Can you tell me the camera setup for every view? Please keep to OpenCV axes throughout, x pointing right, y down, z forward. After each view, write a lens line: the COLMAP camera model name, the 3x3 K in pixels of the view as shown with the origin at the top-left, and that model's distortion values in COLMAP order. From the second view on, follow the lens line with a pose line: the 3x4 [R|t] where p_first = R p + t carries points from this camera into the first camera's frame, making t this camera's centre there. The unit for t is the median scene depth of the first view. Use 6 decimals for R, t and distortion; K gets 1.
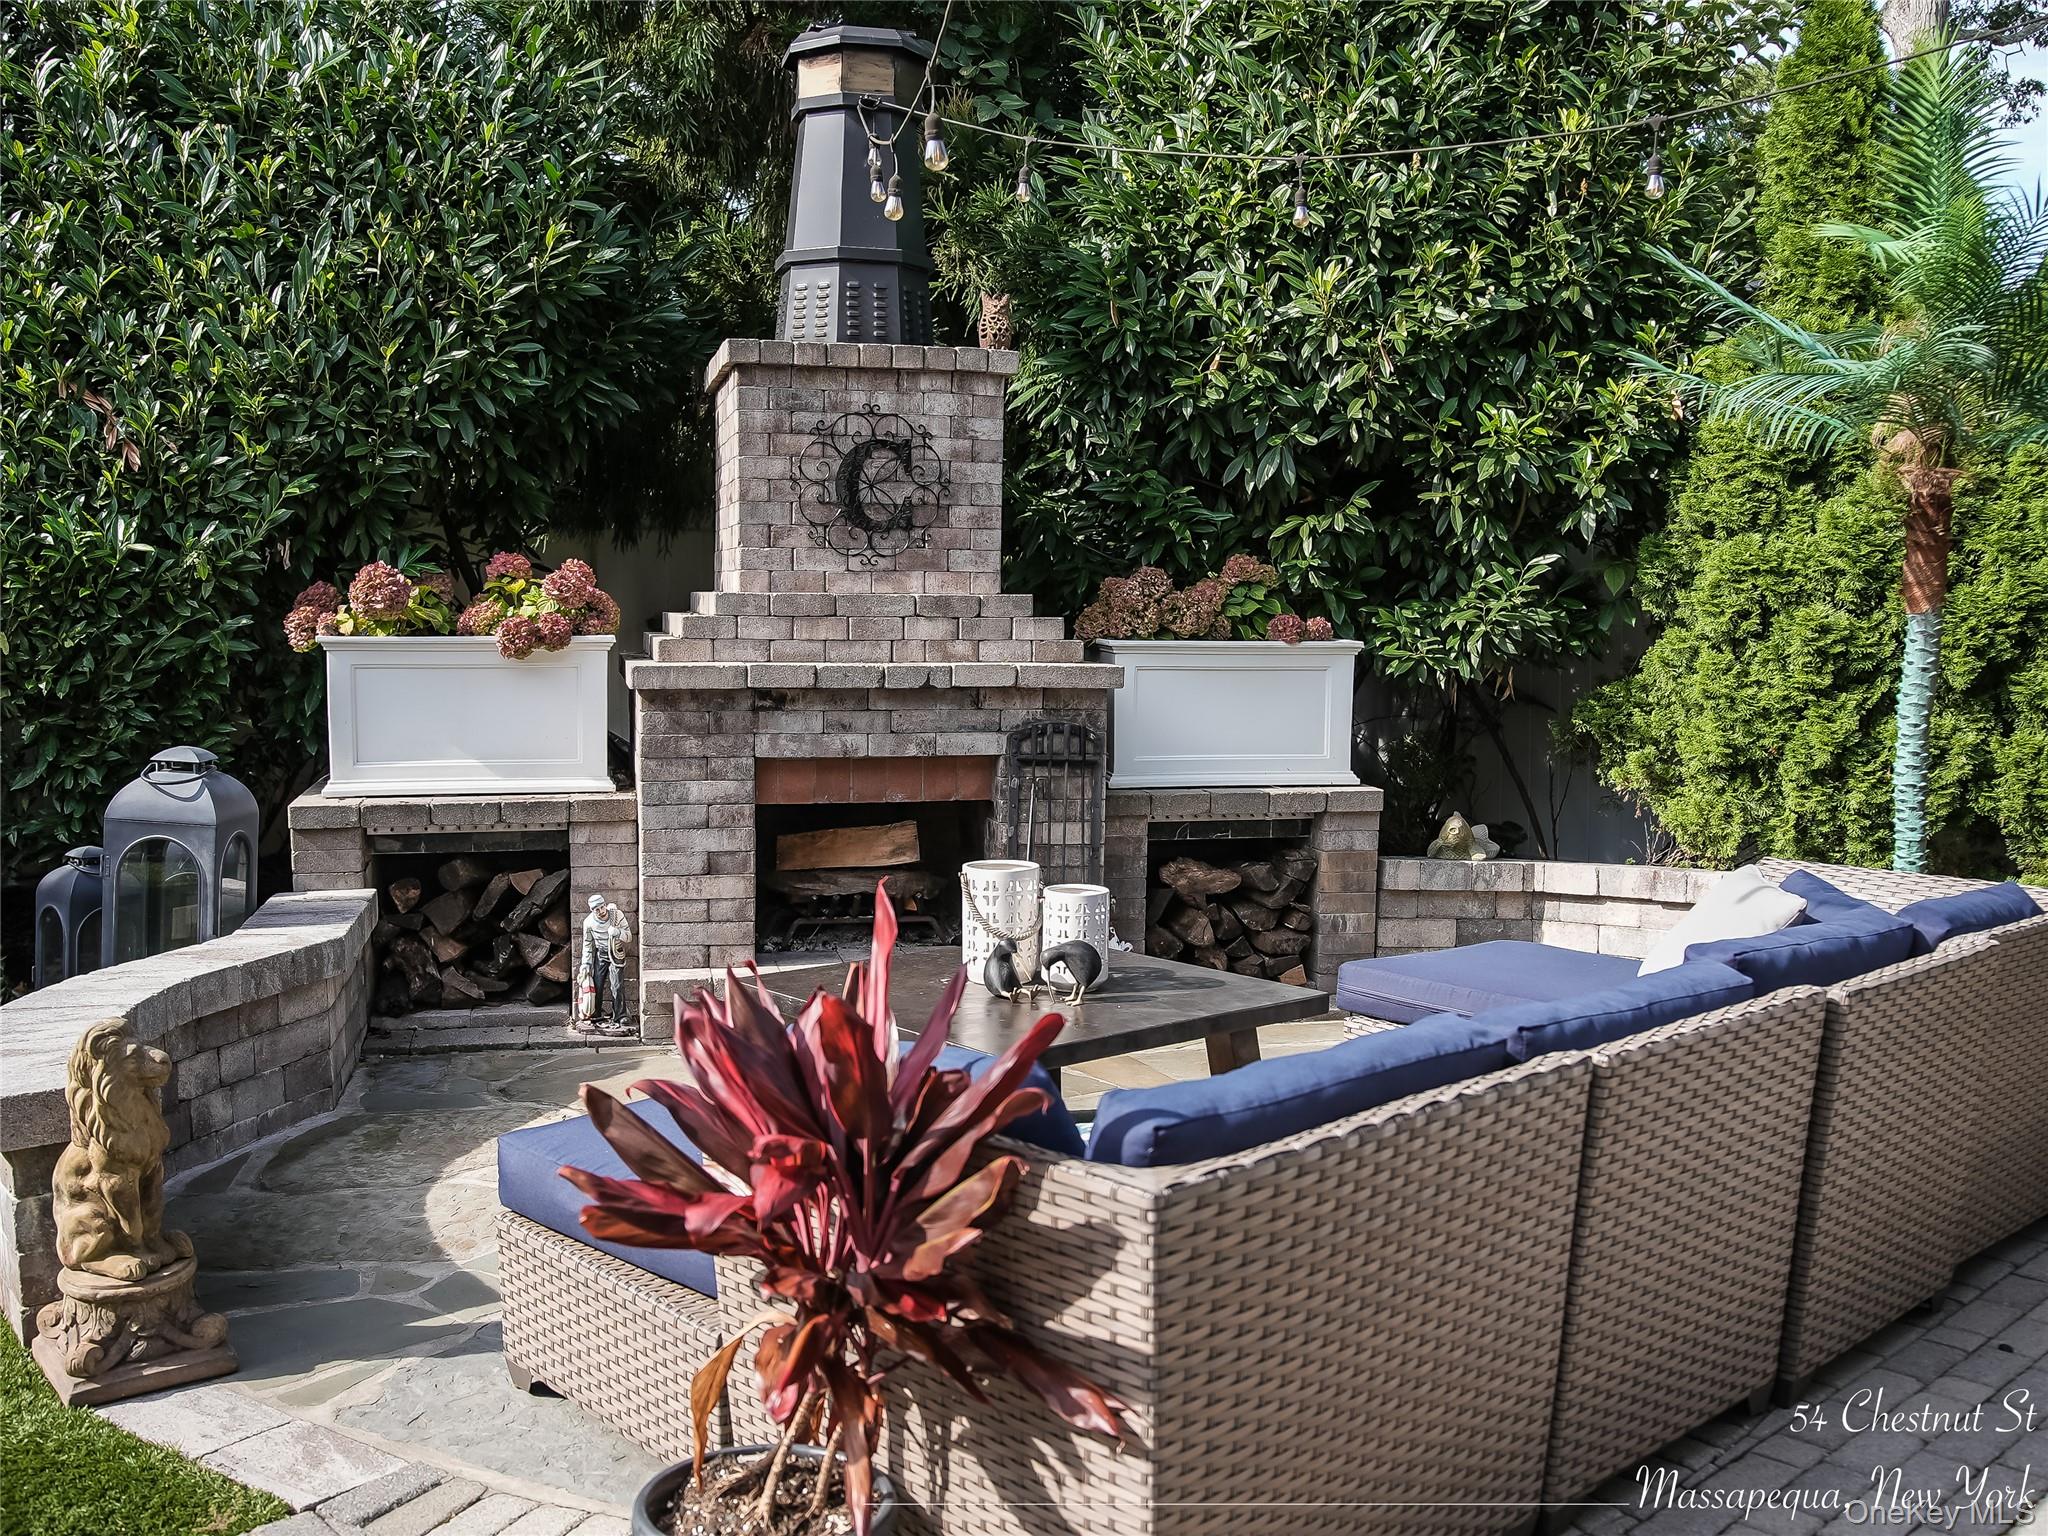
lens RADIAL K [[1877.0, 0, 1022.0], [0, 1877.0, 760.8], [0, 0, 1]] dist [-0.066770, 0.000000]
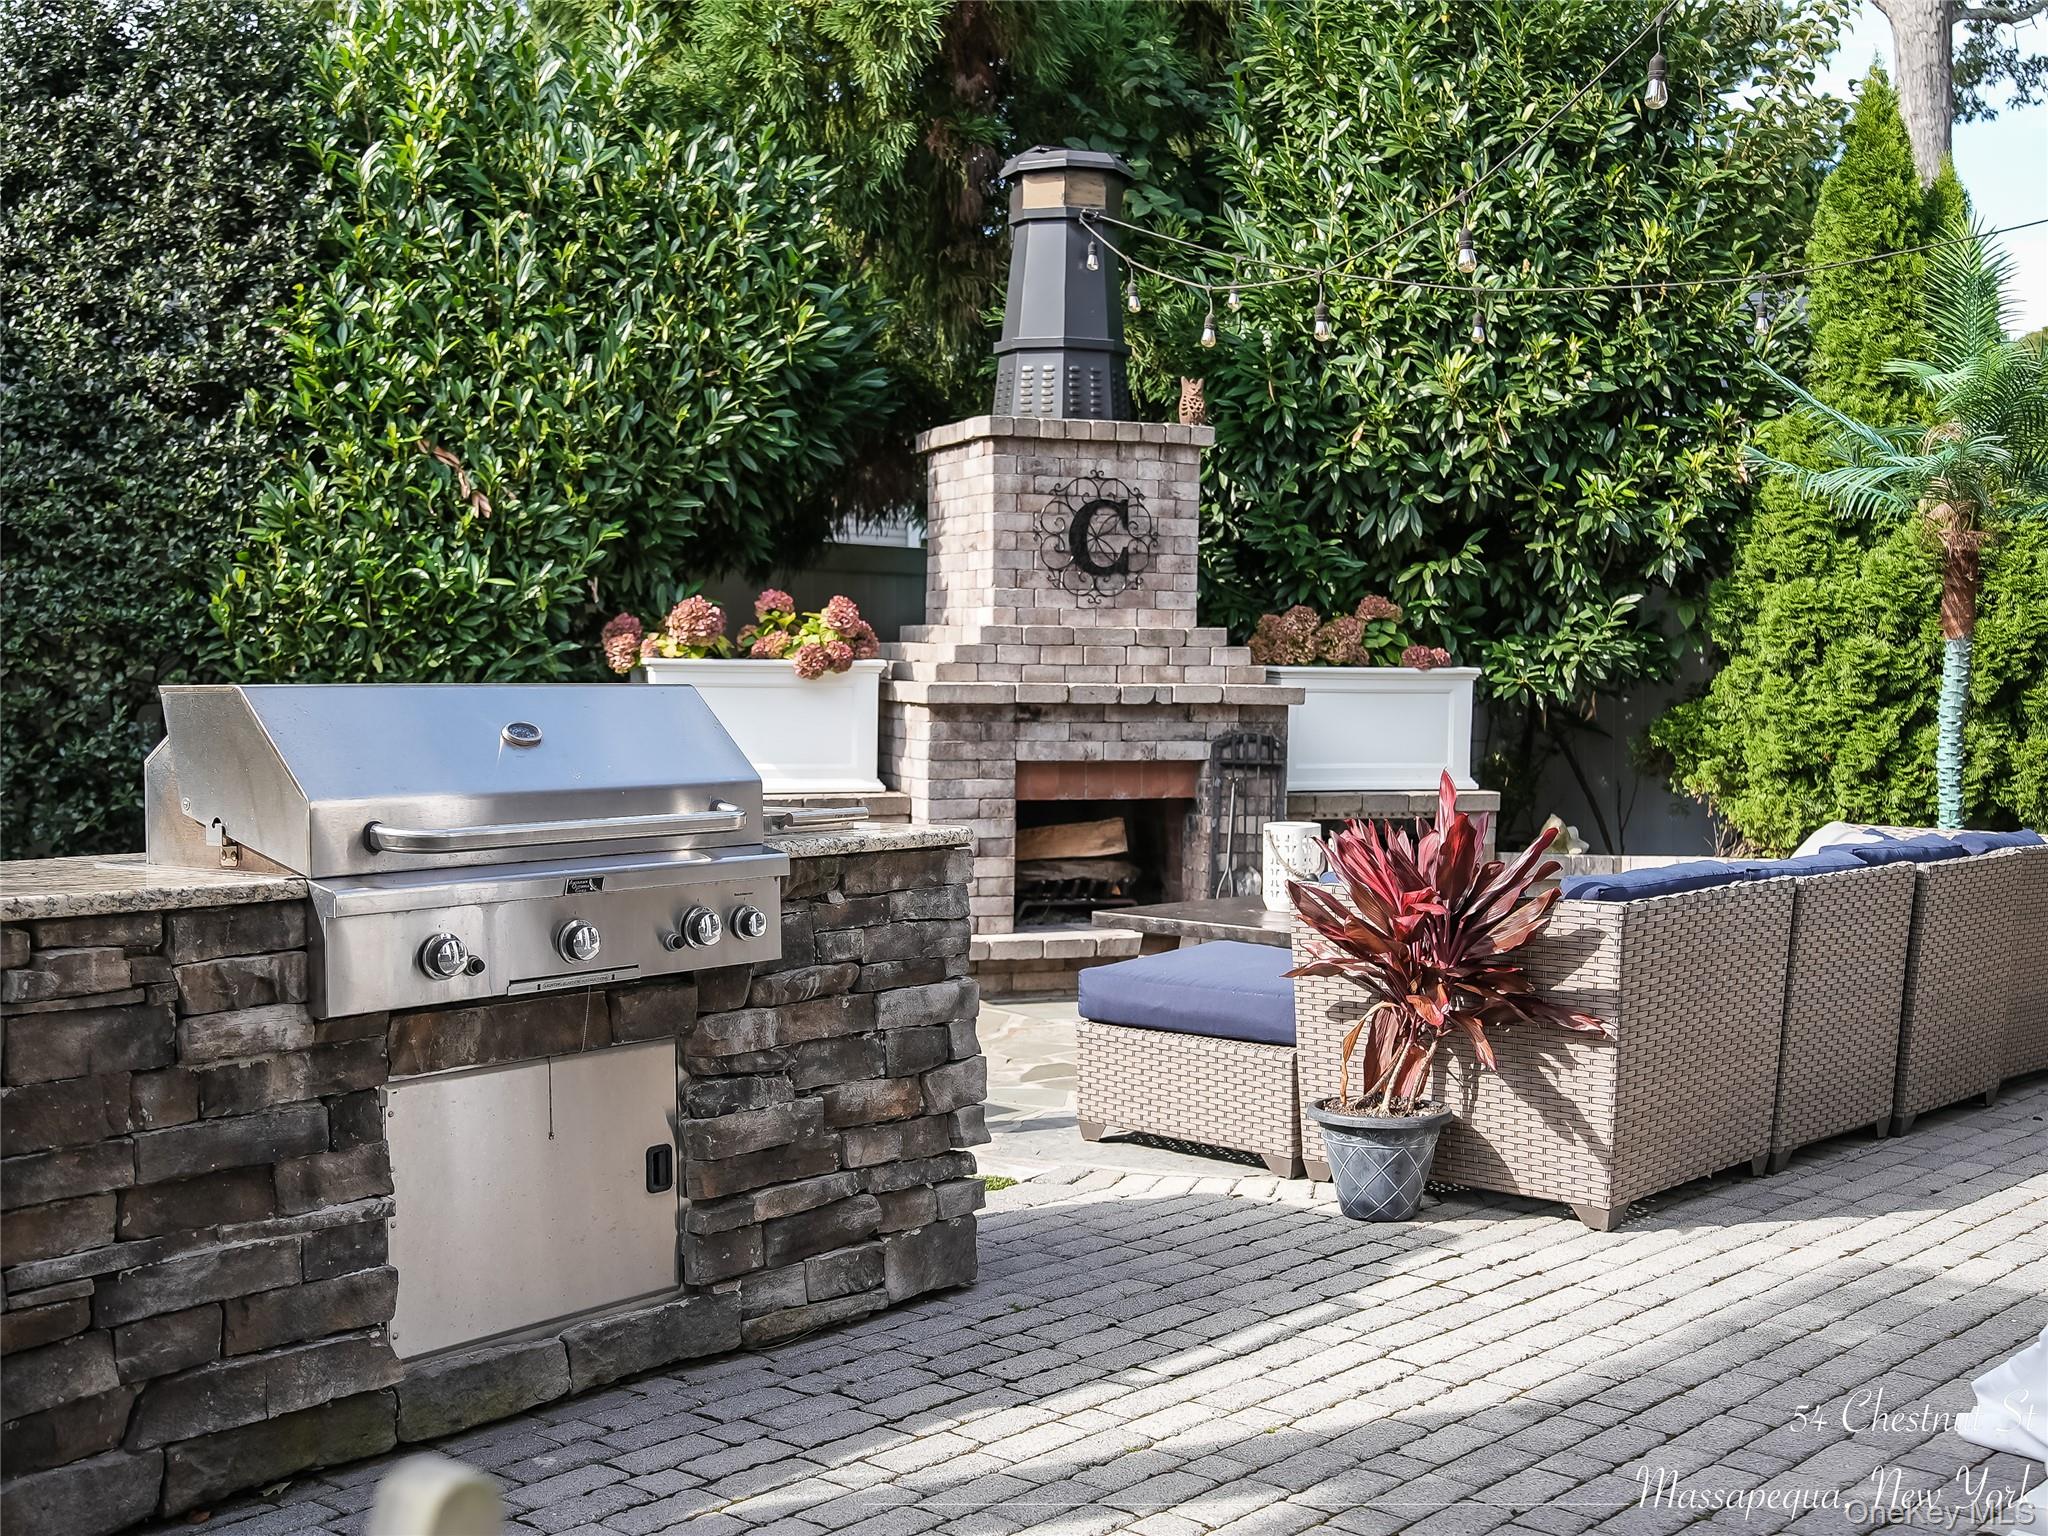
lens RADIAL K [[2410.9, 0, 1027.7], [0, 2410.9, 752.7], [0, 0, 1]] dist [0.072997, 0.000000]
pose [[0.994295, -0.001921, 0.106647, -0.282154], [0.006483, 0.999078, -0.042446, 0.055763], [-0.106467, 0.042895, 0.993391, -0.517932]]
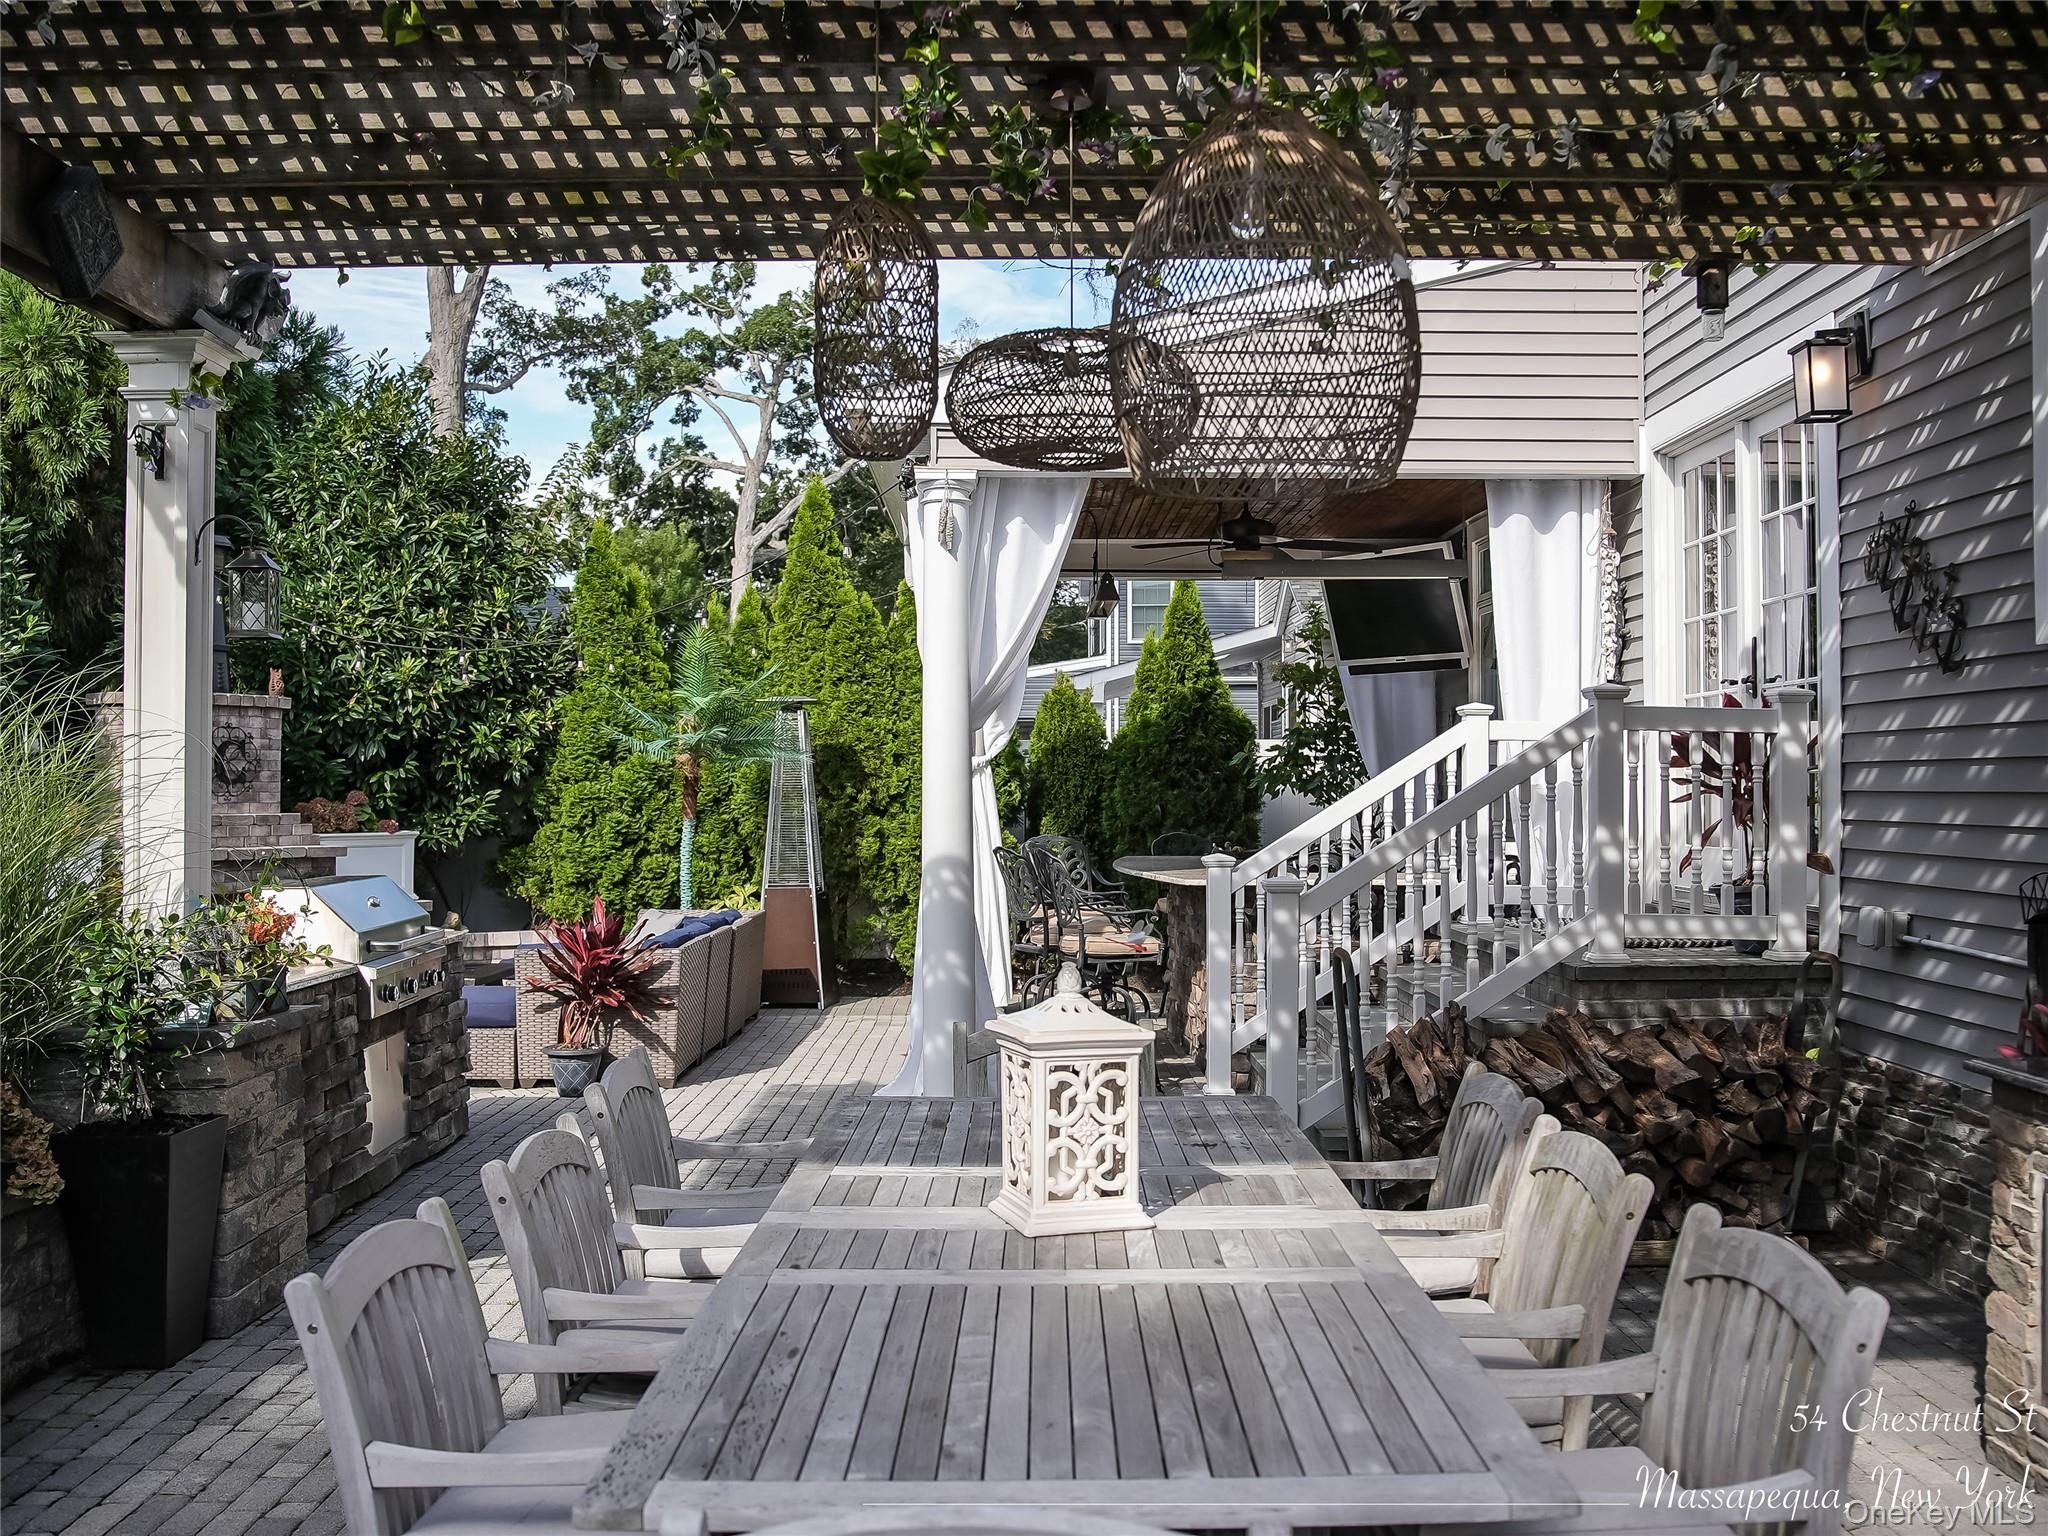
lens RADIAL K [[1877.0, 0, 1039.0], [0, 1877.0, 751.4], [0, 0, 1]] dist [-0.066770, 0.000000]
pose [[0.671060, 0.008836, 0.741350, -0.965121], [0.060585, 0.995931, -0.066711, 0.030831], [-0.738923, 0.089682, 0.667795, -0.992590]]
